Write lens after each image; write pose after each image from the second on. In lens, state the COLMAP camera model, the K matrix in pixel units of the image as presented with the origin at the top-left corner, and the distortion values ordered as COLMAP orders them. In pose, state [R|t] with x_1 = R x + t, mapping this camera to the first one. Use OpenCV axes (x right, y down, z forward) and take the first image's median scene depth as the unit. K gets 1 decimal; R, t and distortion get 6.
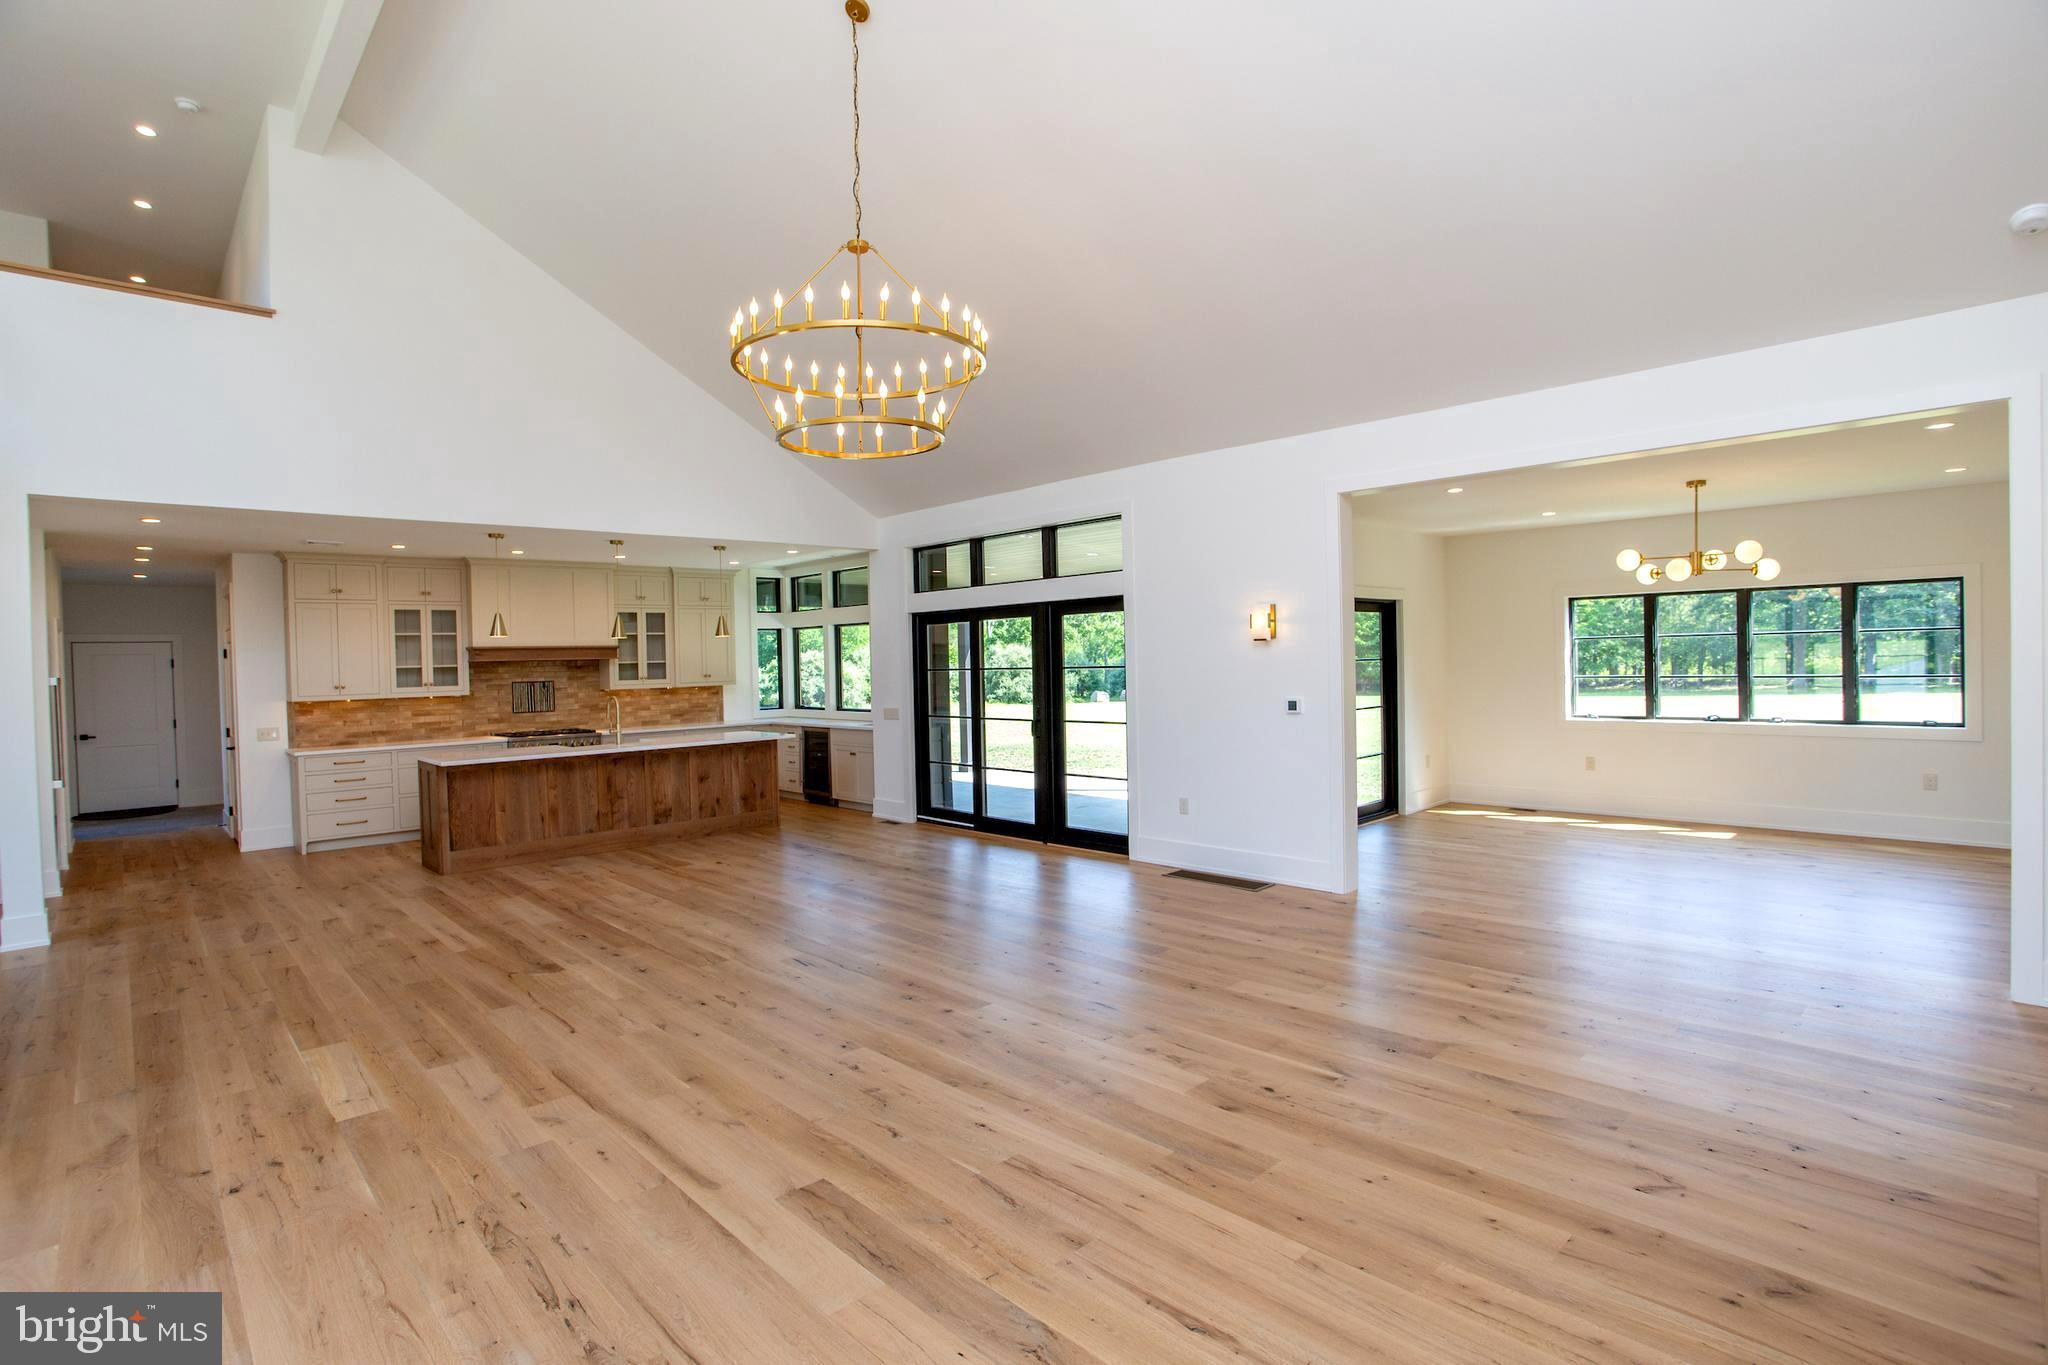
lens RADIAL K [[993.8, 0, 1012.9], [0, 993.8, 675.7], [0, 0, 1]] dist [-0.076432, 0.028919]
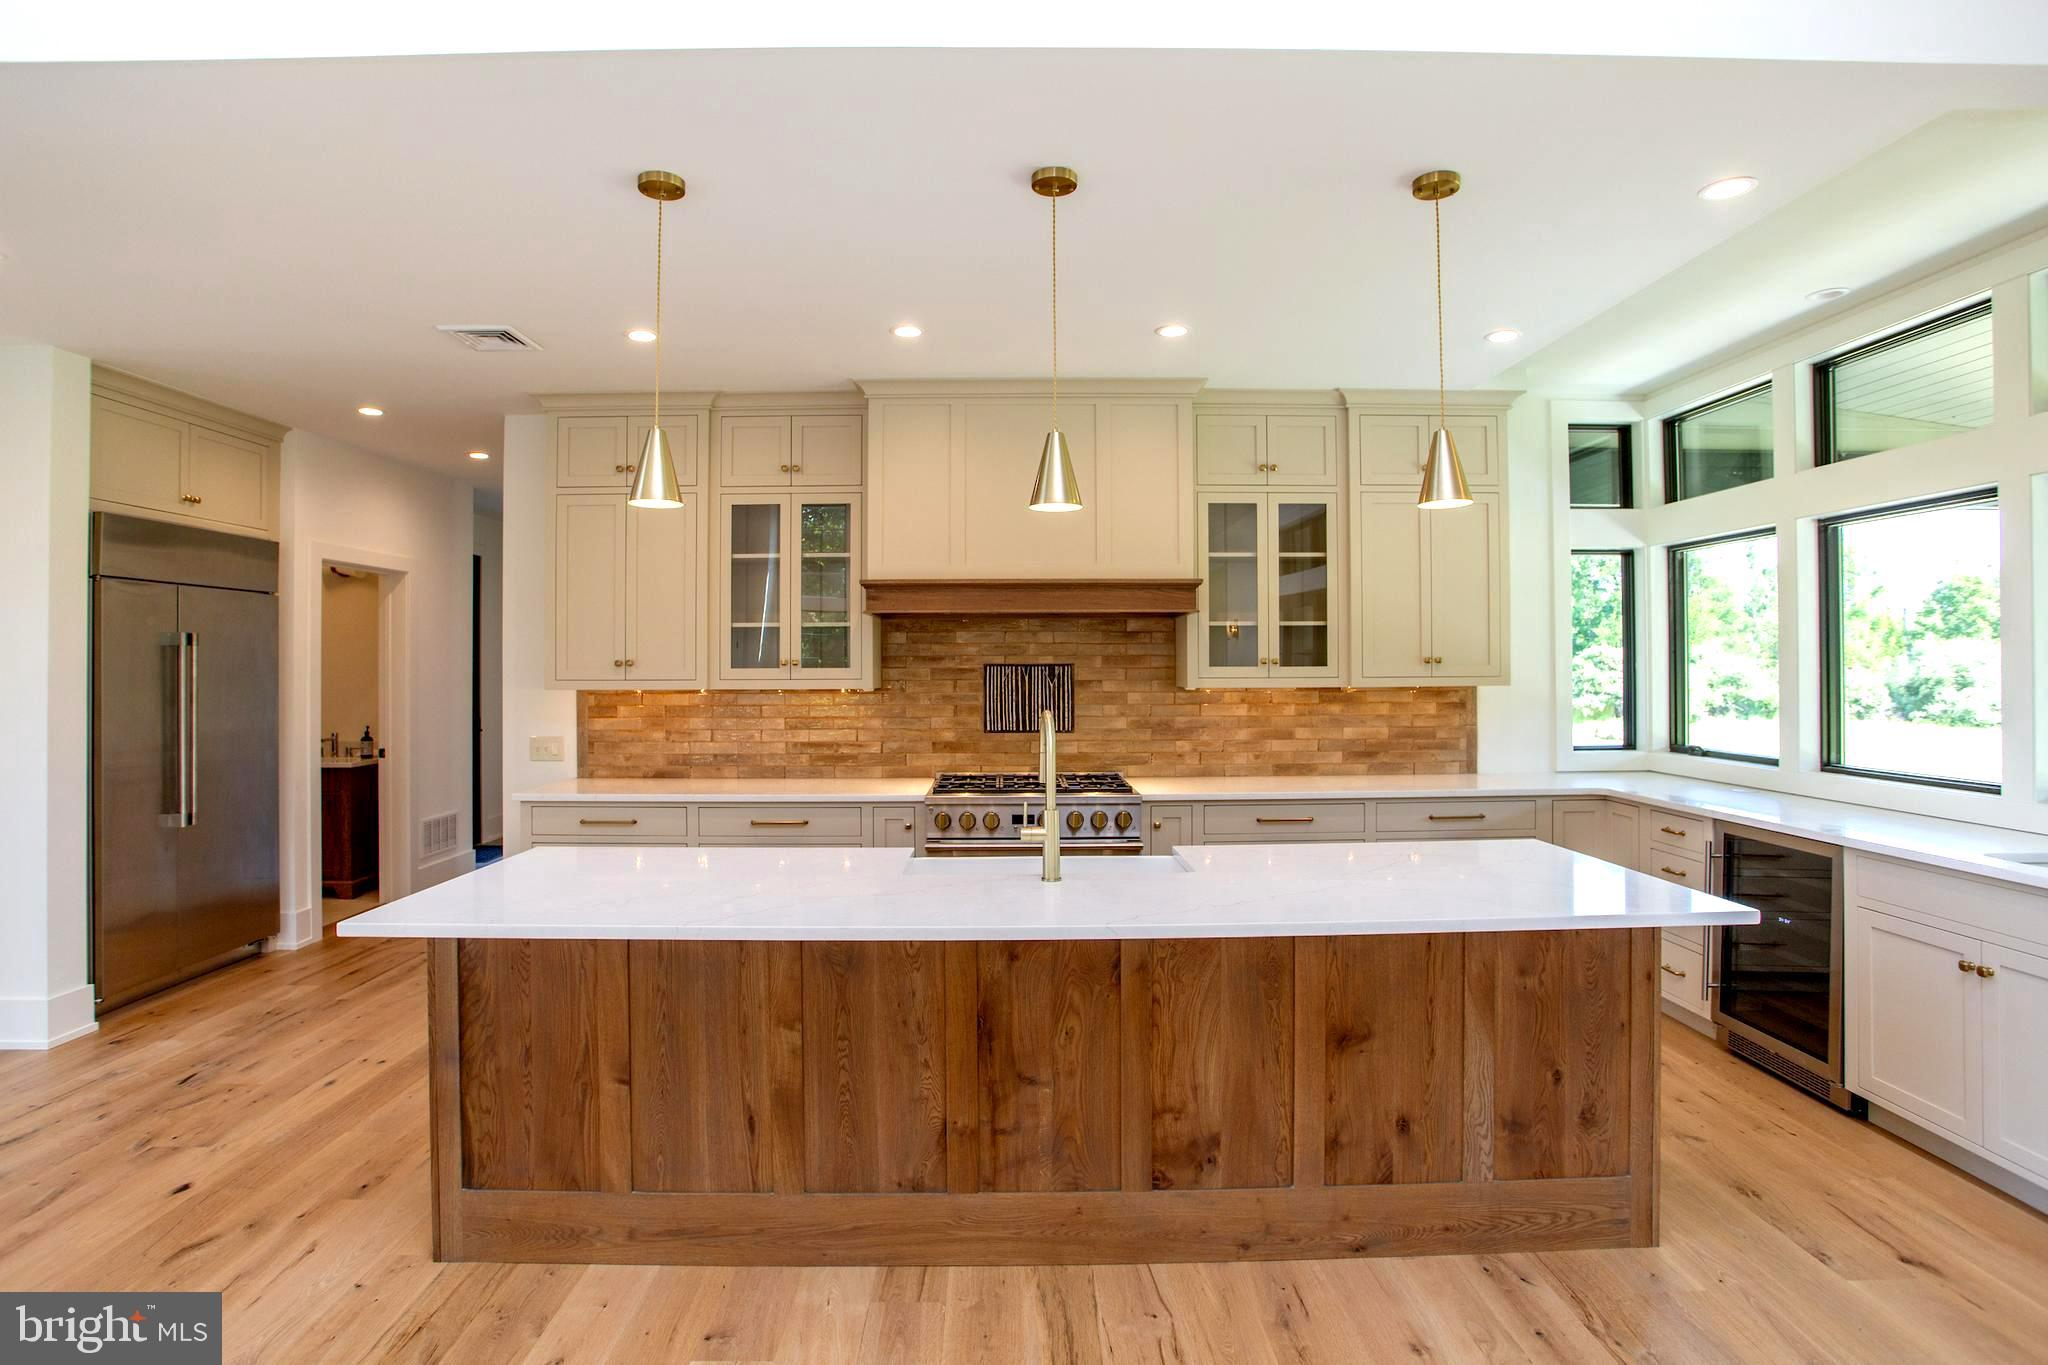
lens RADIAL K [[1020.9, 0, 1012.6], [0, 1020.9, 655.5], [0, 0, 1]] dist [-0.078176, 0.032934]
pose [[0.732294, 0.012695, -0.680870, -0.202725], [-0.024640, 0.999665, -0.007862, 0.006793], [0.680543, 0.022534, 0.732362, 0.755216]]
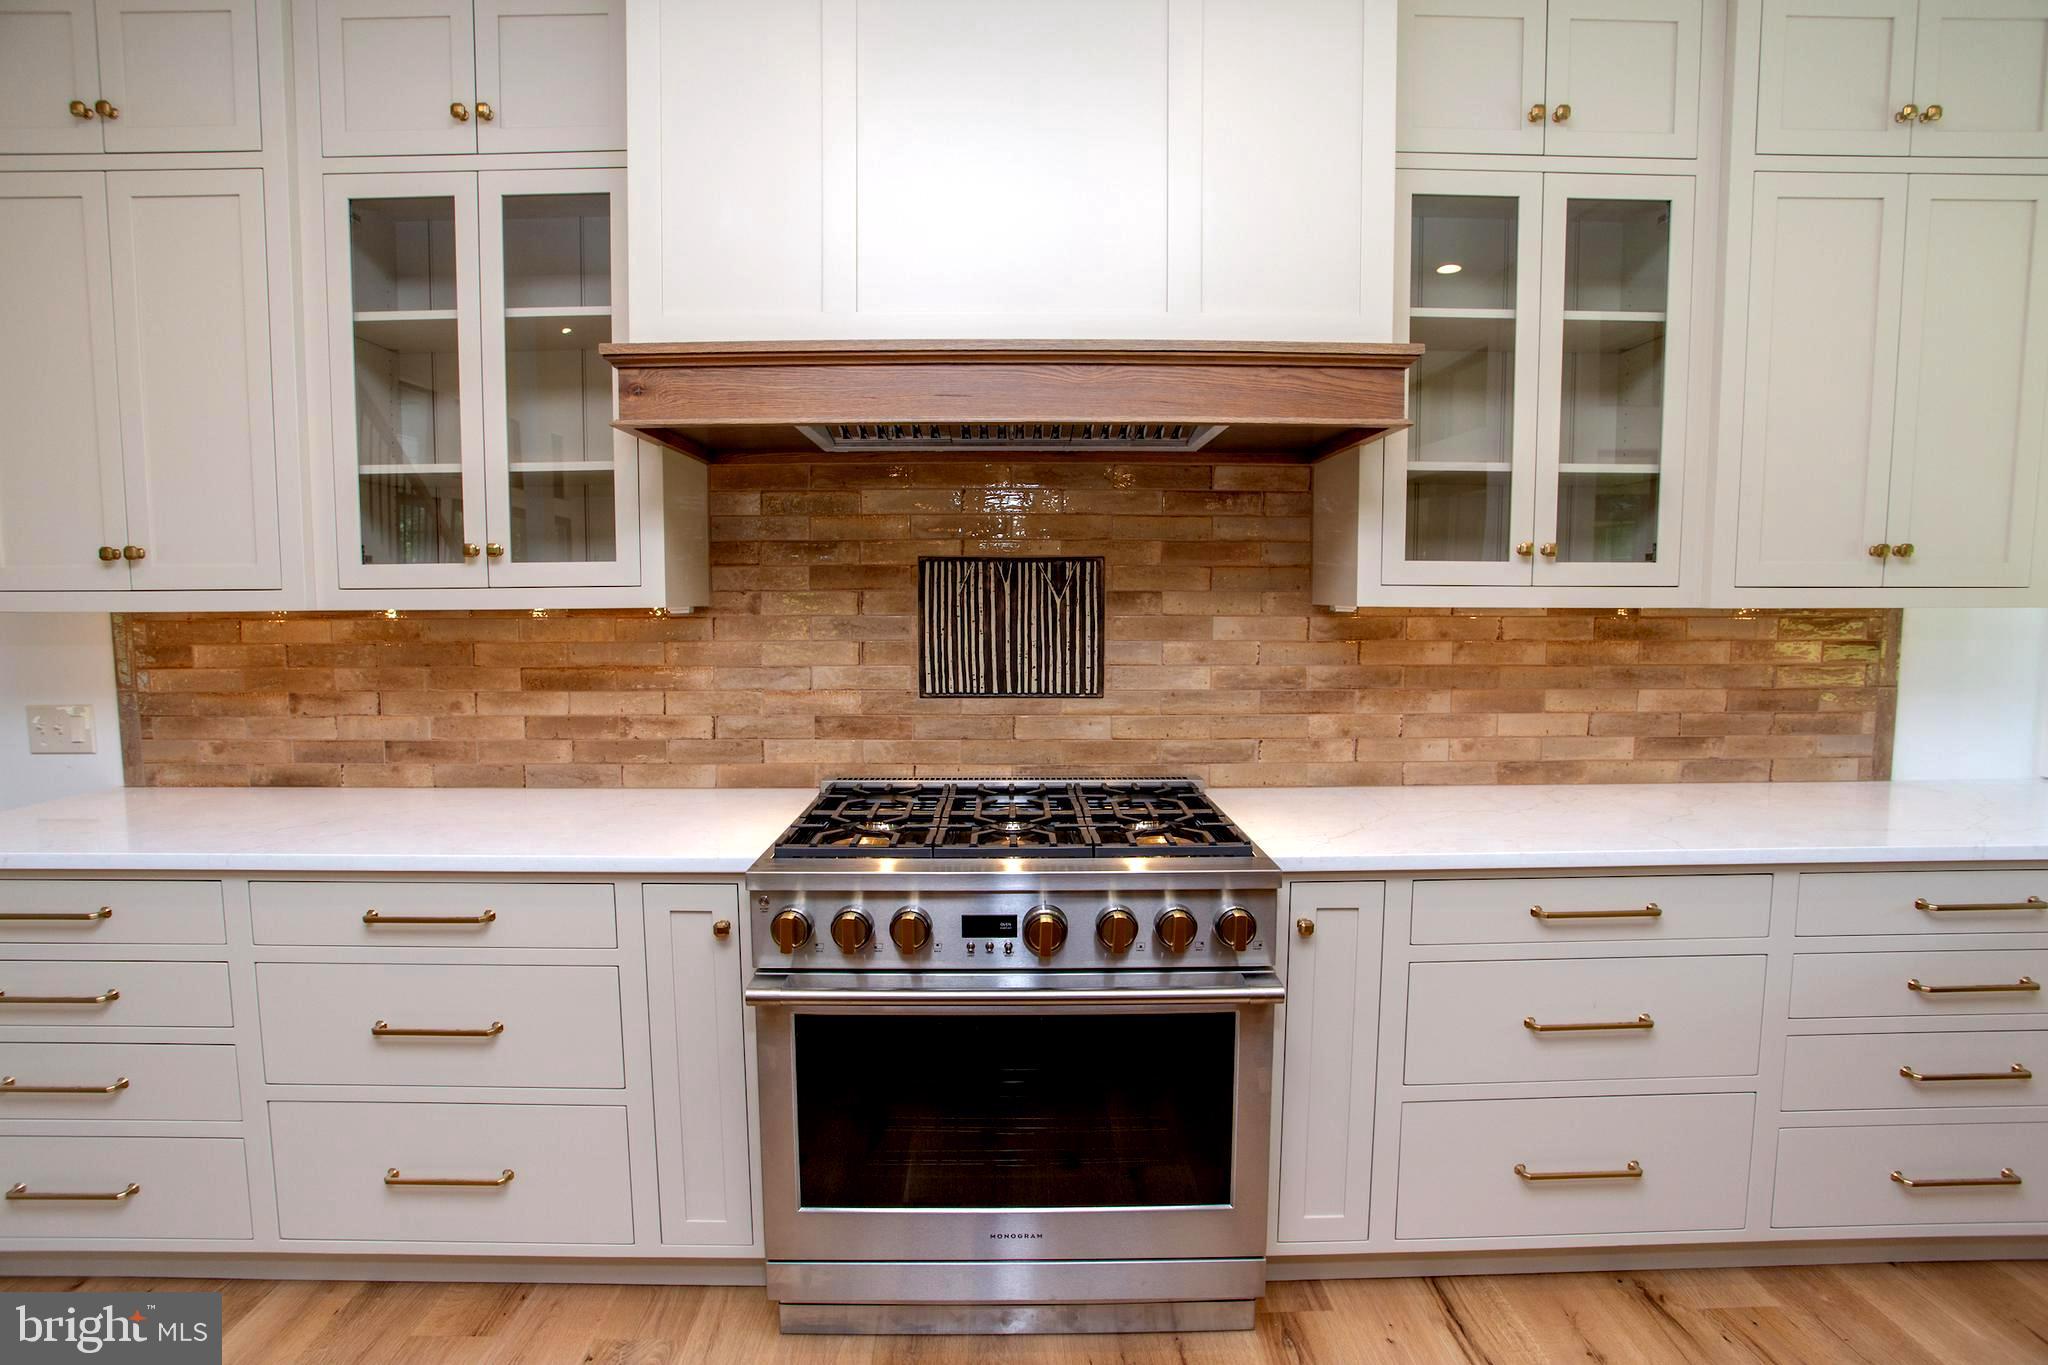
lens RADIAL K [[993.8, 0, 1012.9], [0, 993.8, 675.7], [0, 0, 1]] dist [-0.076432, 0.028919]
pose [[0.731138, 0.078105, -0.677744, -0.392899], [-0.026399, 0.995920, 0.086293, 0.015275], [0.681719, -0.045201, 0.730217, 0.974249]]
